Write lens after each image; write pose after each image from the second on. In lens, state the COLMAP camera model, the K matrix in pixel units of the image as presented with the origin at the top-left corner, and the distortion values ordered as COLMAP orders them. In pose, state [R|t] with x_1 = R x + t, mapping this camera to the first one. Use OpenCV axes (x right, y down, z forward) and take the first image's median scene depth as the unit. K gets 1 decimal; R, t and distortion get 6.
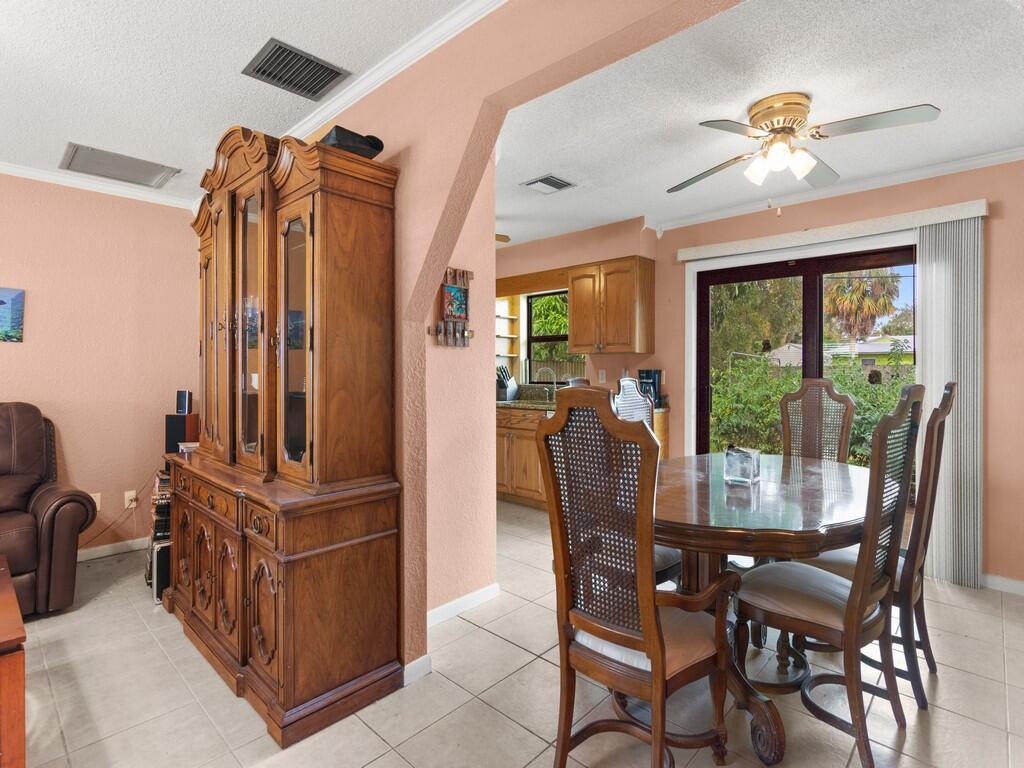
lens RADIAL K [[510.3, 0, 513.1], [0, 510.3, 375.0], [0, 0, 1]] dist [-0.003328, -0.000553]
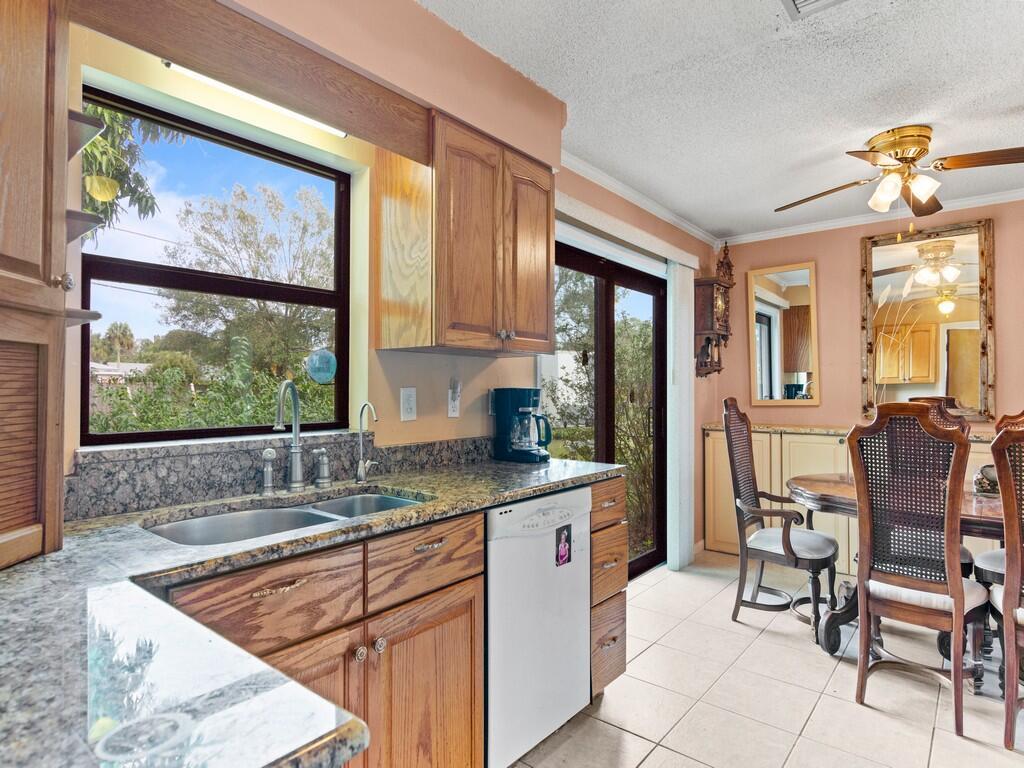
lens RADIAL K [[572.9, 0, 512.0], [0, 572.9, 384.0], [0, 0, 1]] dist [-0.004456, -0.001442]
pose [[-0.066980, 0.010177, 0.997702, -0.331555], [0.008550, 0.999917, -0.009626, -0.009611], [-0.997718, 0.007886, -0.067061, 1.062982]]
